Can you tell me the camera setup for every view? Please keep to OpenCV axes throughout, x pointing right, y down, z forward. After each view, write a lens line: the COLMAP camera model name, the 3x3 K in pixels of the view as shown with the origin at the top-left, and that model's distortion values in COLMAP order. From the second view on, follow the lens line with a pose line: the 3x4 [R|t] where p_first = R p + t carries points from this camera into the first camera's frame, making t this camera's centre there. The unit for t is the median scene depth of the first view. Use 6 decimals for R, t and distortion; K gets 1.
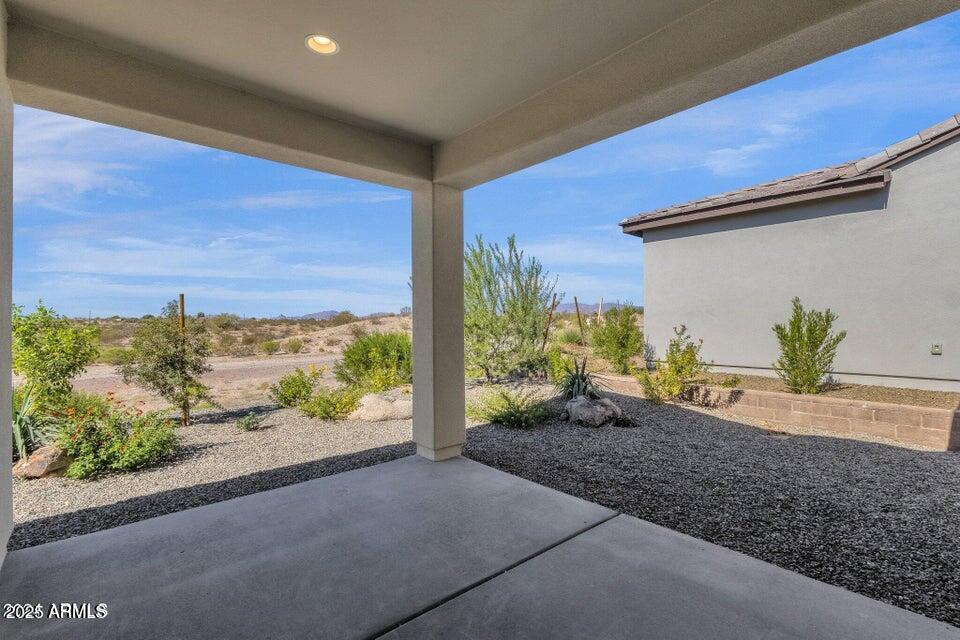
lens RADIAL K [[441.3, 0, 479.3], [0, 441.3, 321.1], [0, 0, 1]] dist [-0.000562, 0.000572]
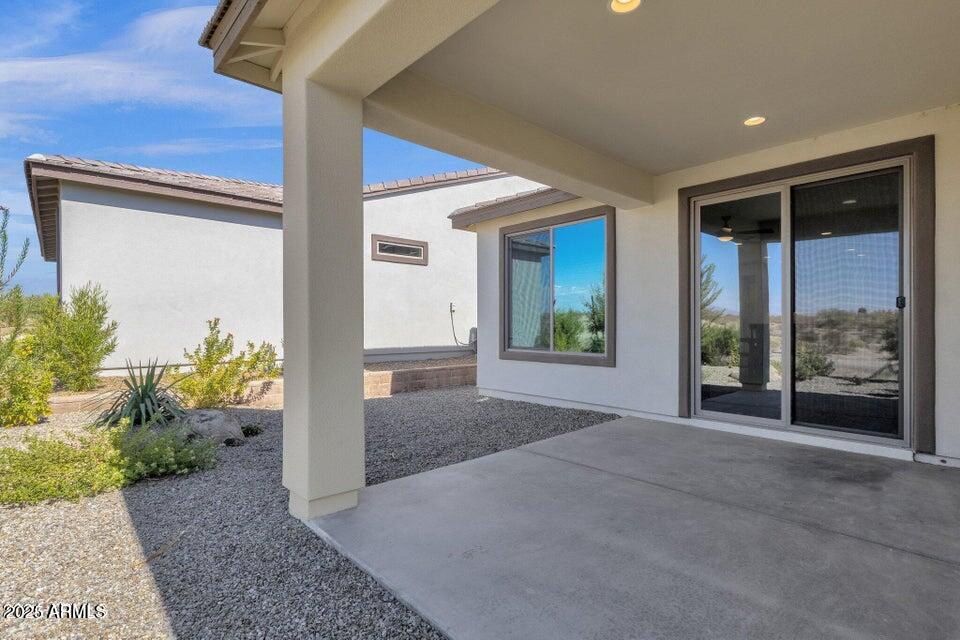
lens RADIAL K [[469.1, 0, 479.1], [0, 469.1, 321.5], [0, 0, 1]] dist [-0.002708, 0.000191]
pose [[-0.020919, 0.008044, 0.999749, -0.657753], [-0.006189, 0.999947, -0.008175, 0.026817], [-0.999762, -0.006358, -0.020868, 0.647048]]
